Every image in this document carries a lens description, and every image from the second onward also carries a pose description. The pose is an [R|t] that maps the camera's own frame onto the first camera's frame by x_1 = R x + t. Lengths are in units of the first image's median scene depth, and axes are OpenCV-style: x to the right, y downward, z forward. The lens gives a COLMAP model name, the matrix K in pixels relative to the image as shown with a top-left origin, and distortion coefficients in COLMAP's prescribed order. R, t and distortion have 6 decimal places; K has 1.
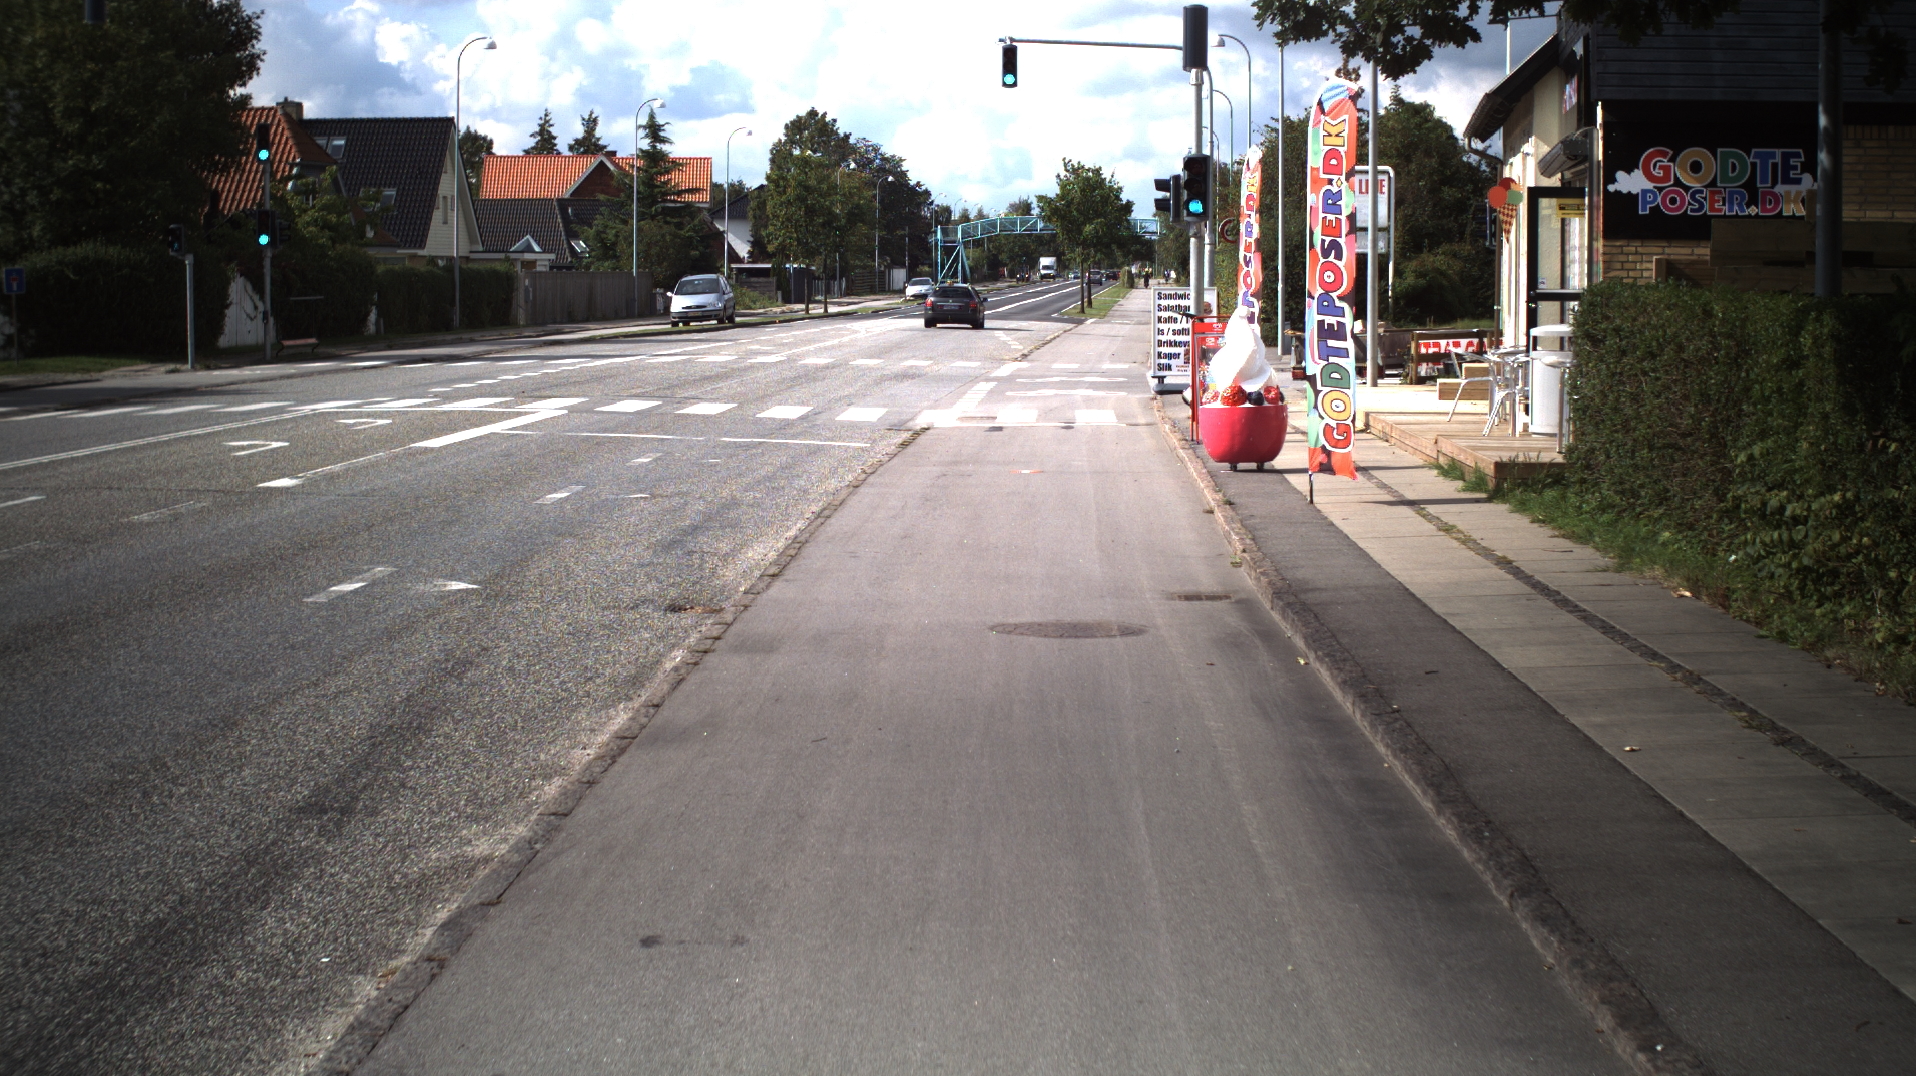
lens RADIAL K [[3822.7, 0, 954.5], [0, 3822.7, 538.0], [0, 0, 1]] dist [-0.269996, 0.000000]
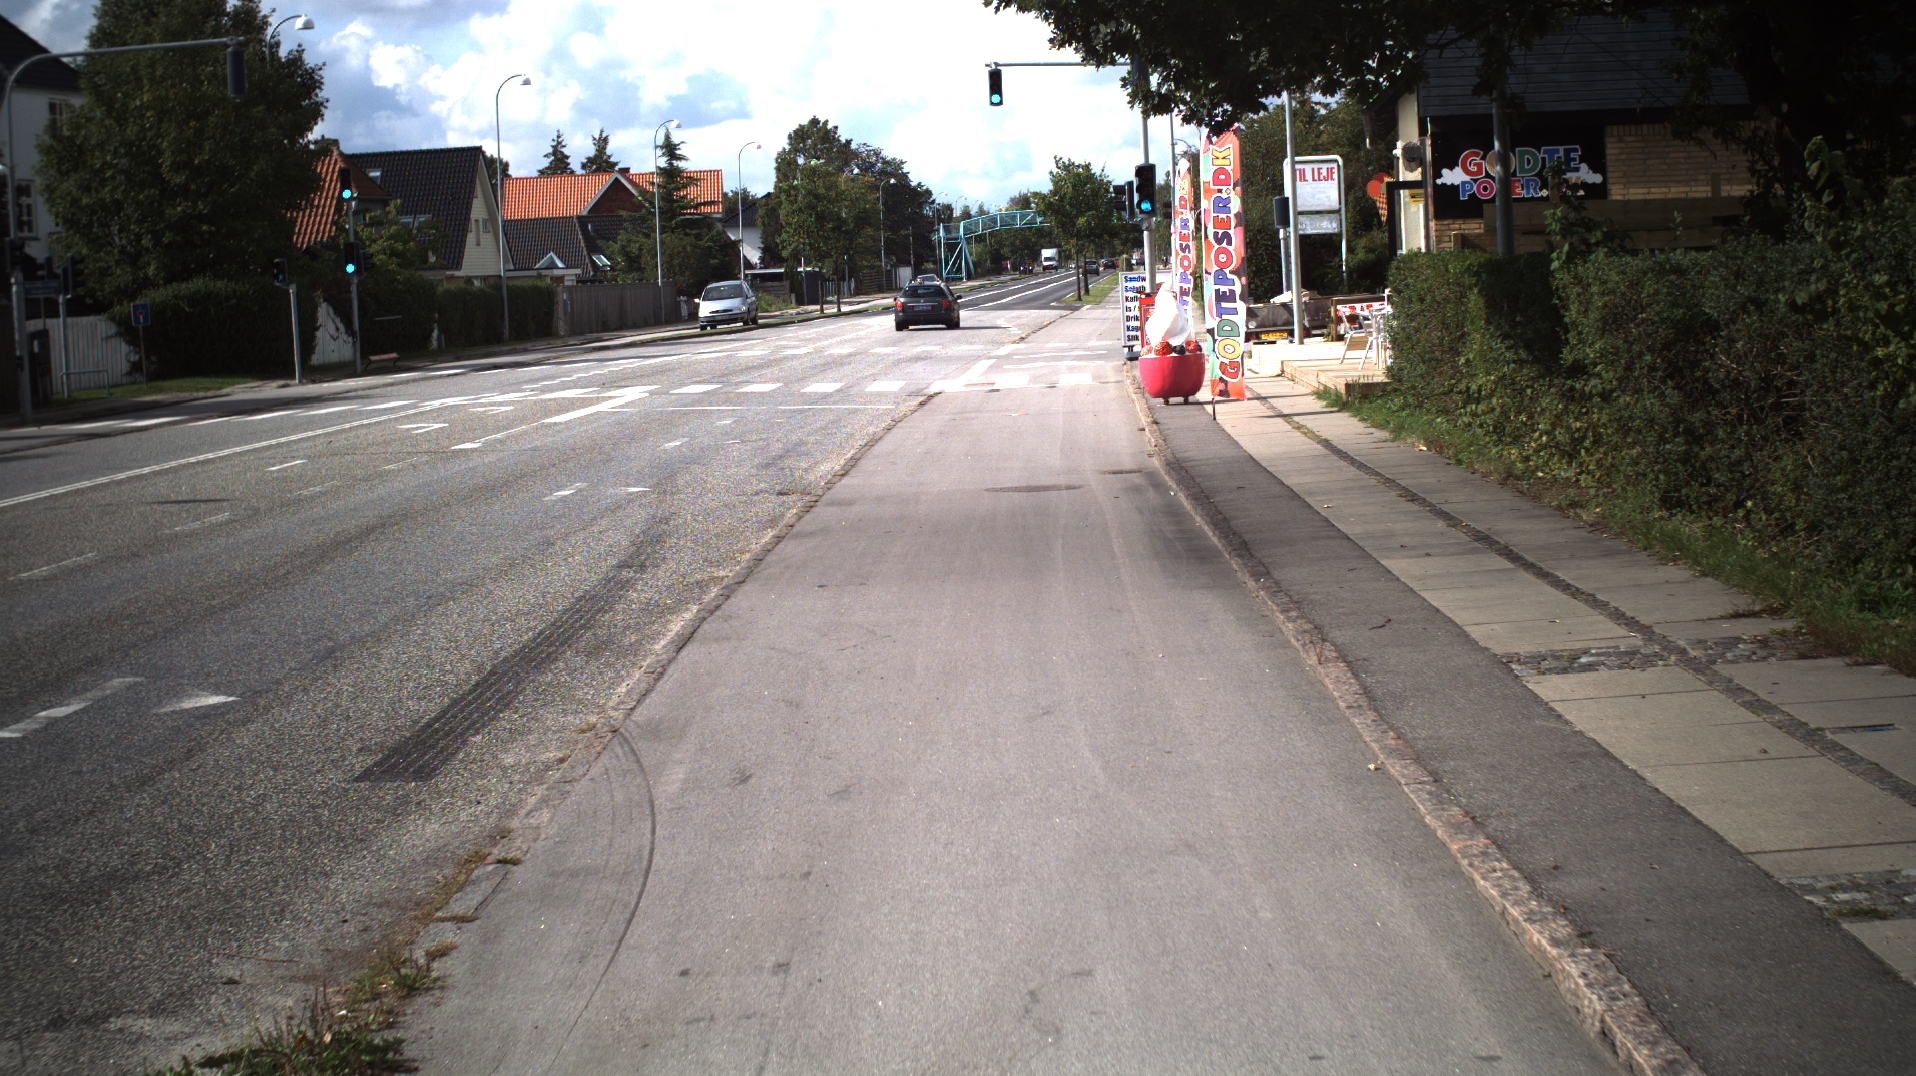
lens RADIAL K [[3822.7, 0, 961.4], [0, 3822.7, 538.2], [0, 0, 1]] dist [-0.269996, 0.000000]
pose [[0.998839, -0.048092, -0.002780, 0.001121], [0.048095, 0.998842, 0.001104, 0.015343], [0.002724, -0.001237, 0.999996, -0.219602]]
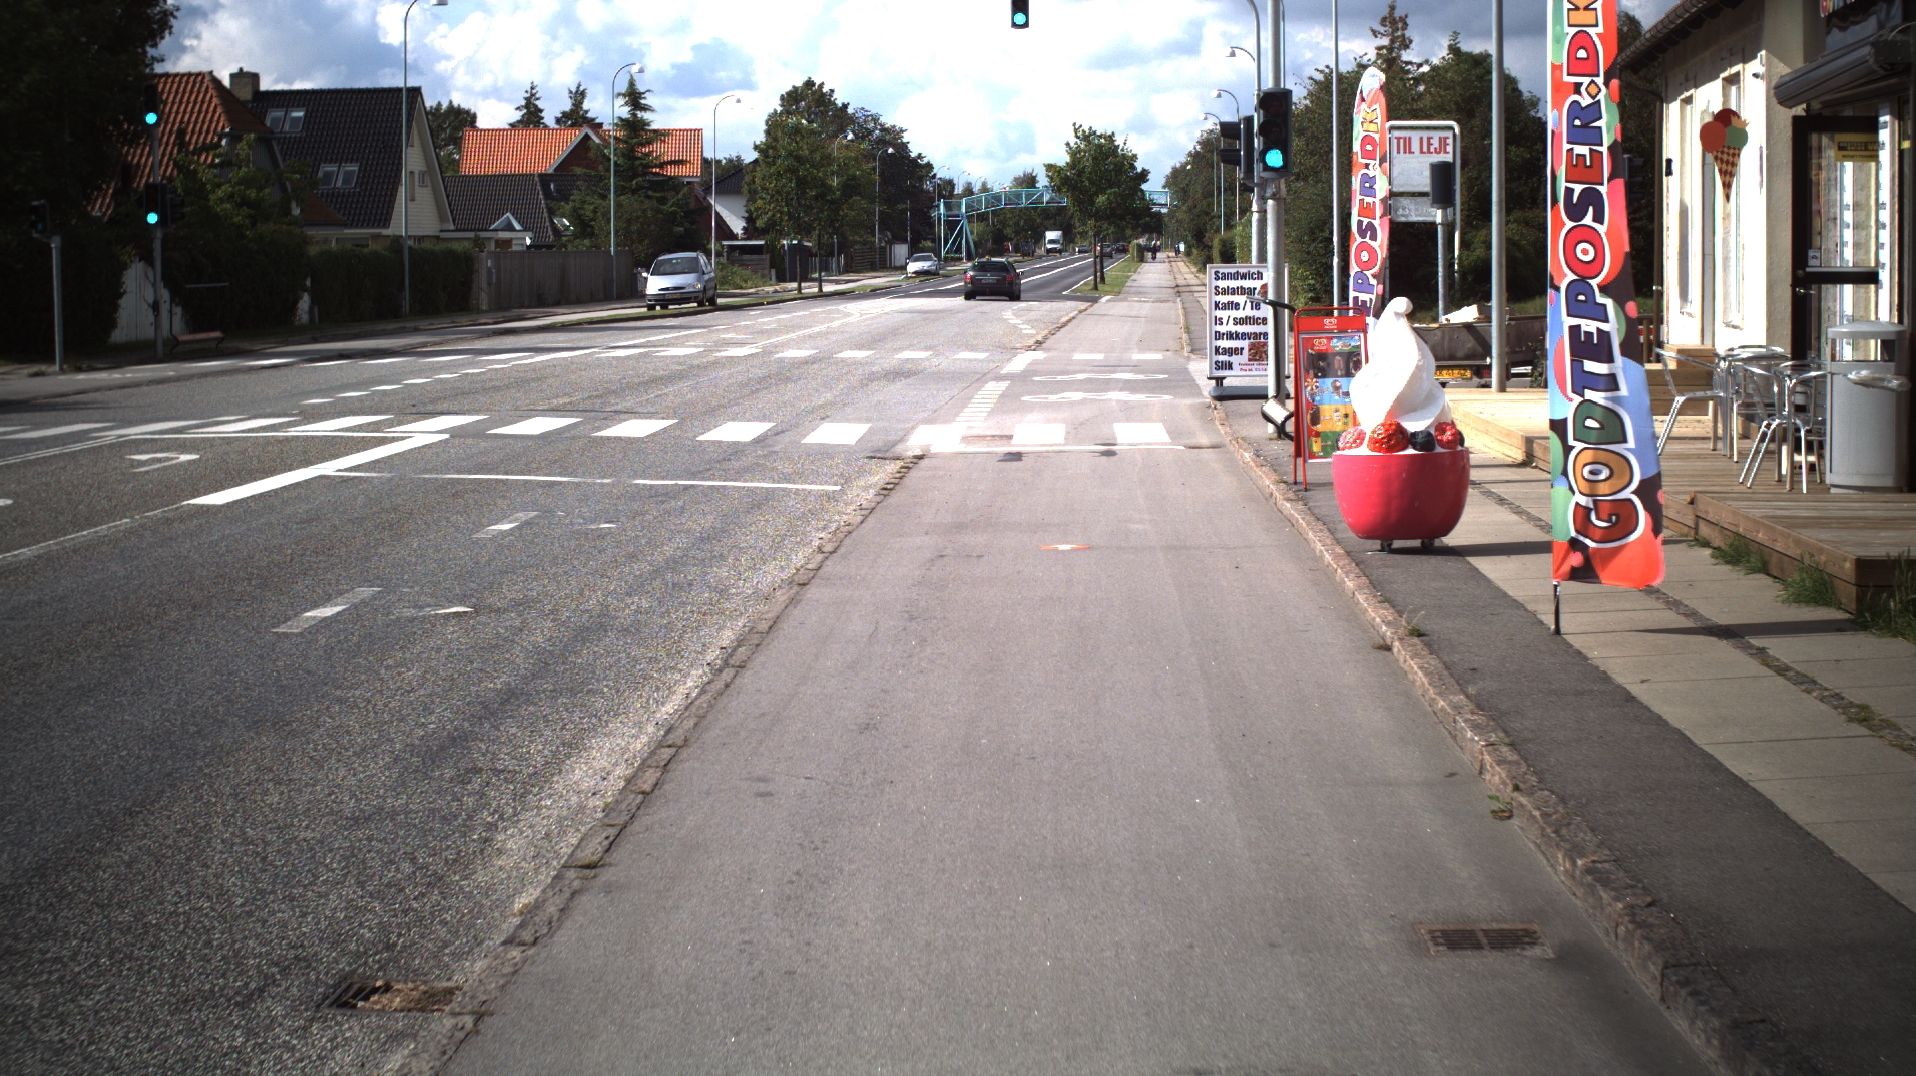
lens RADIAL K [[3822.7, 0, 959.2], [0, 3822.7, 538.0], [0, 0, 1]] dist [-0.269996, 0.000000]
pose [[0.999953, -0.009643, -0.000600, 0.000579], [0.009647, 0.999932, 0.006551, -0.015365], [0.000537, -0.006556, 0.999978, 0.218946]]
